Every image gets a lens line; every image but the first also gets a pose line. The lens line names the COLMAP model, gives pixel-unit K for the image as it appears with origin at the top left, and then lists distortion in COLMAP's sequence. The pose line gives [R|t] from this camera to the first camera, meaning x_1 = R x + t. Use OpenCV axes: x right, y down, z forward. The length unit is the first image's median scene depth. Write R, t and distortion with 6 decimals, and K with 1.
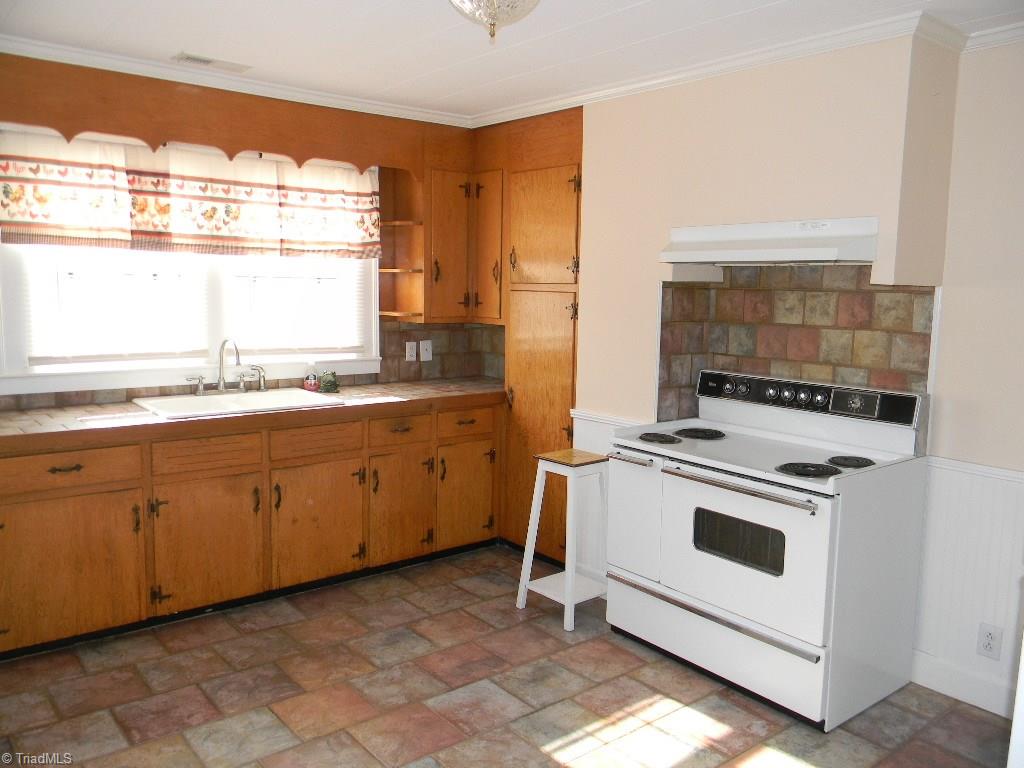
lens RADIAL K [[821.9, 0, 510.0], [0, 821.9, 382.6], [0, 0, 1]] dist [0.014142, -0.037525]
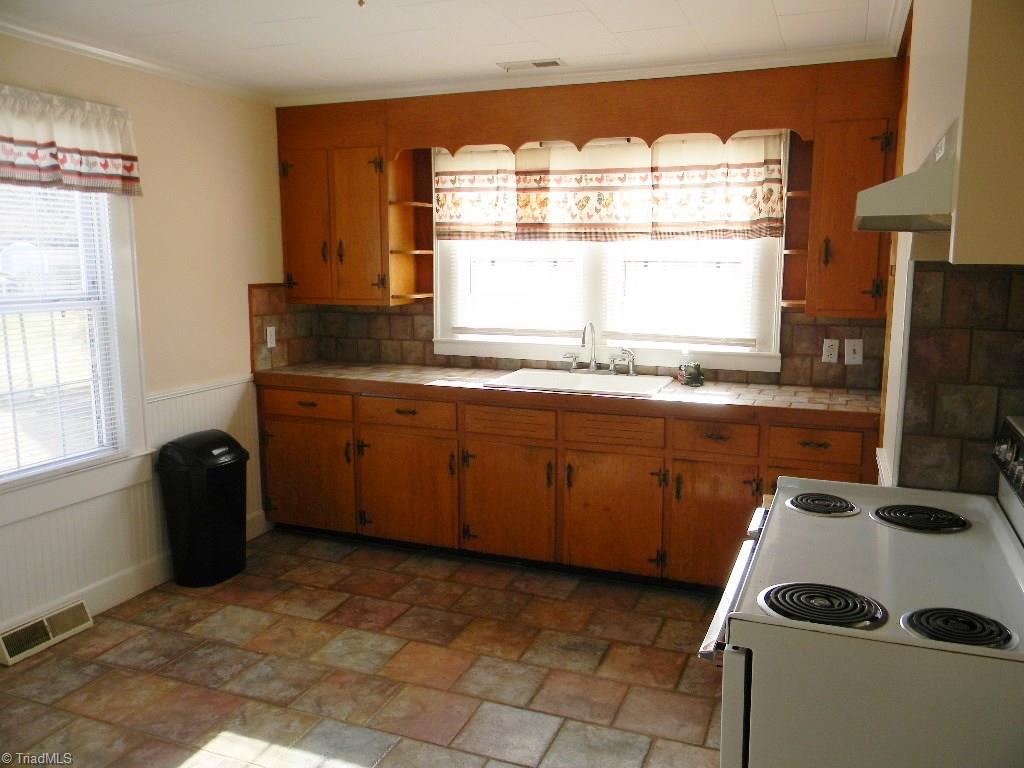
lens RADIAL K [[821.9, 0, 512.1], [0, 821.9, 382.4], [0, 0, 1]] dist [0.014142, -0.037525]
pose [[0.485065, 0.113499, -0.867081, 0.562635], [-0.098429, 0.992327, 0.074831, -0.047670], [0.868921, 0.049048, 0.492514, 0.425793]]
